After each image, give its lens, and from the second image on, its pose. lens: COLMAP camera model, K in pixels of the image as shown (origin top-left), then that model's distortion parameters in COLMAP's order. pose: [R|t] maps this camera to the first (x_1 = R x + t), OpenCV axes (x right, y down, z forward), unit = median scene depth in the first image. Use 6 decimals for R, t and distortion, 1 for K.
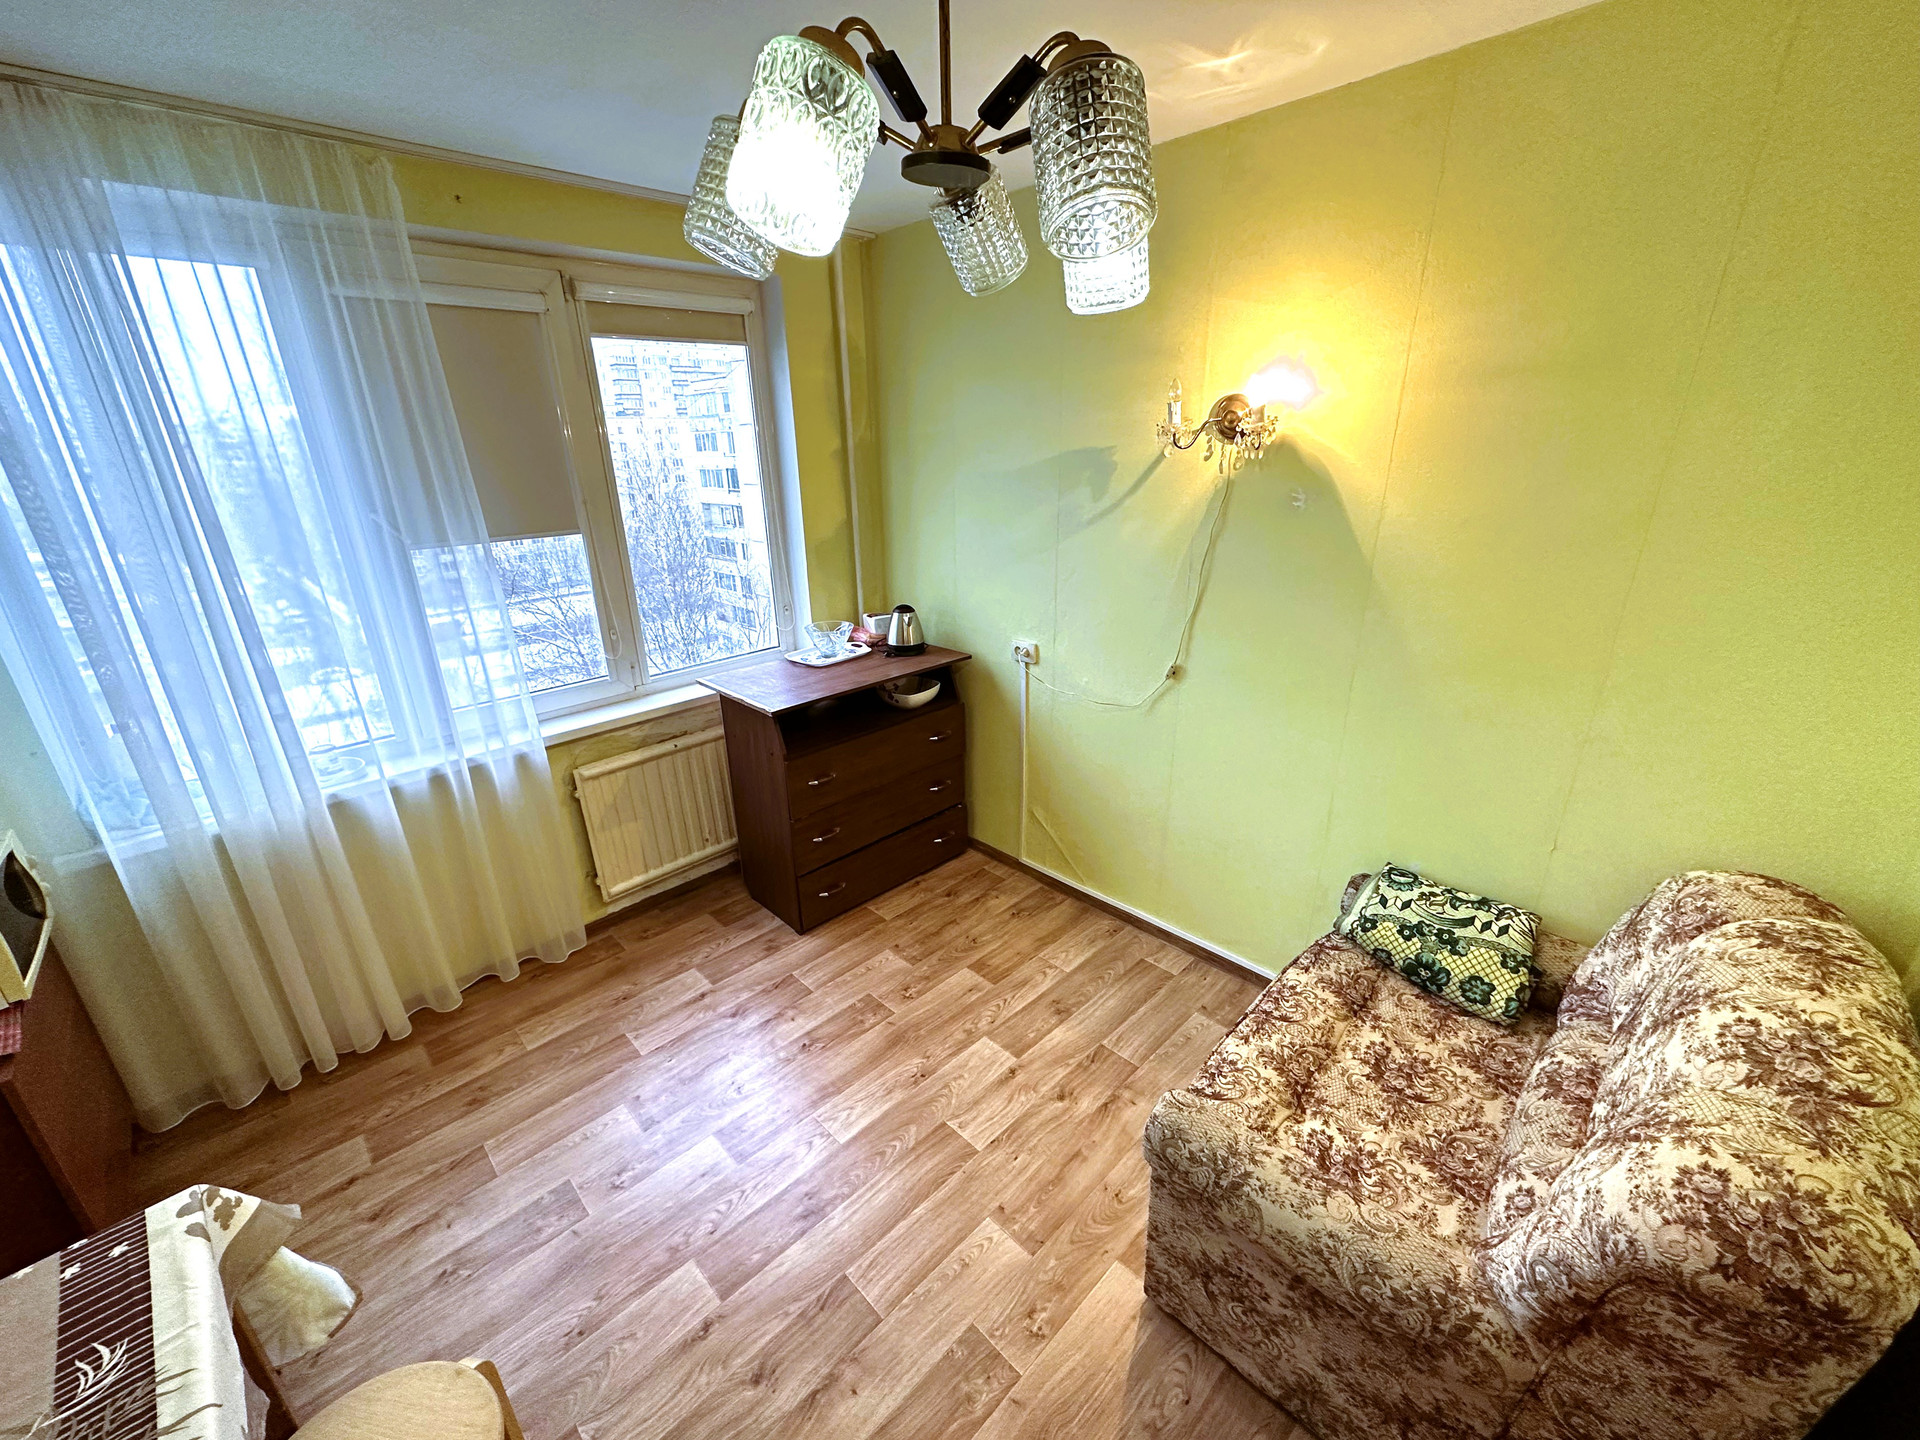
lens RADIAL K [[764.1, 0, 957.6], [0, 764.1, 725.8], [0, 0, 1]] dist [0.001528, 0.000046]
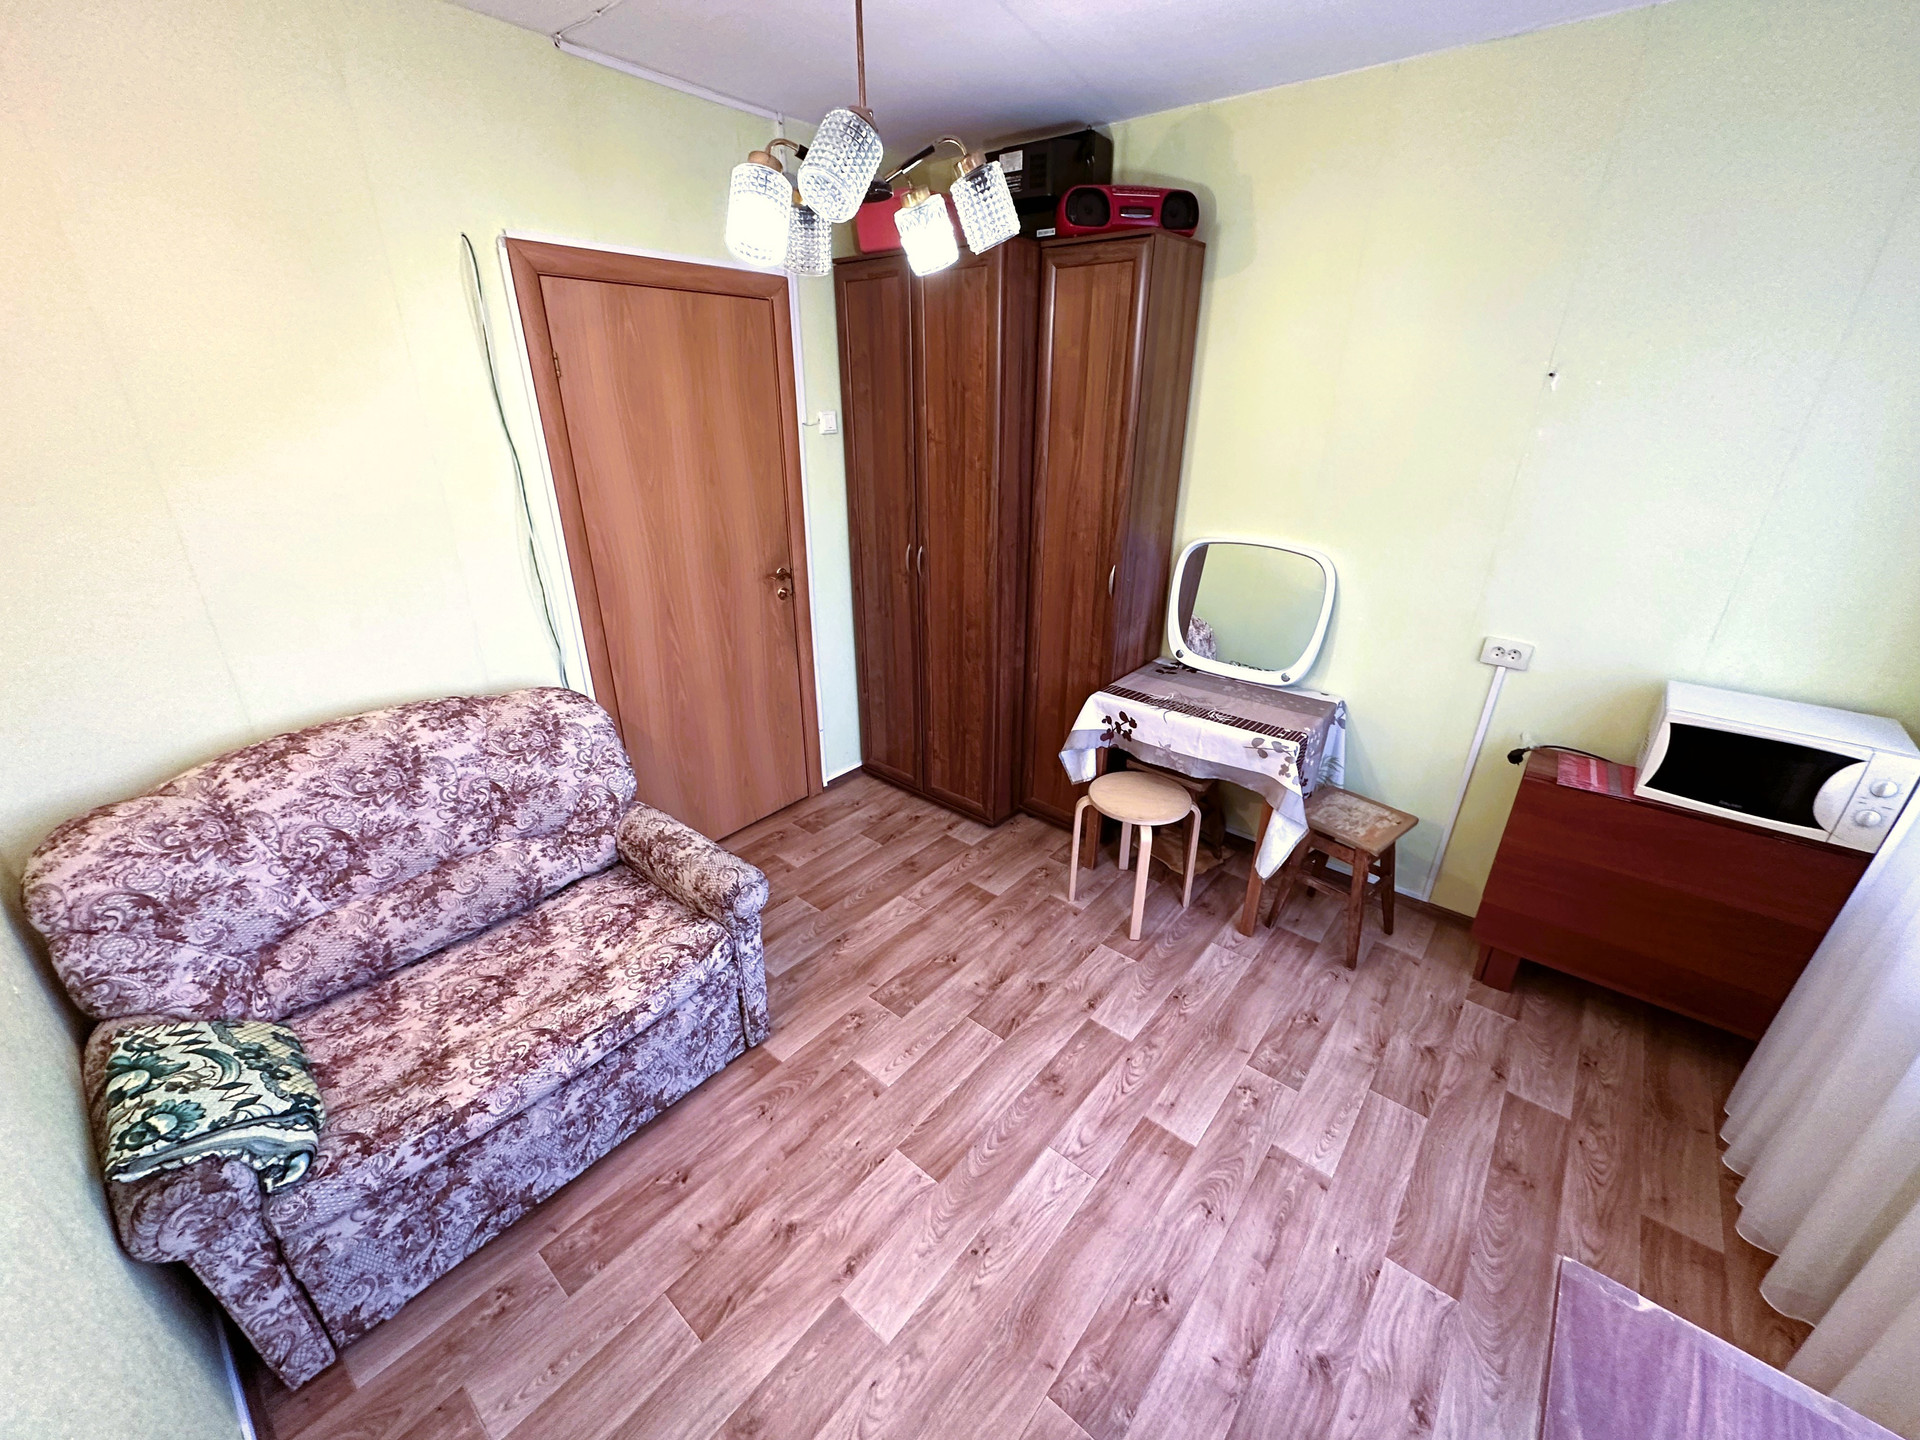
lens RADIAL K [[764.1, 0, 963.4], [0, 764.1, 725.9], [0, 0, 1]] dist [0.001528, 0.000046]
pose [[-0.993981, 0.062665, -0.089859, -0.000426], [-0.018576, 0.711959, 0.701976, -0.512517], [0.107965, 0.699420, -0.706510, 1.460237]]
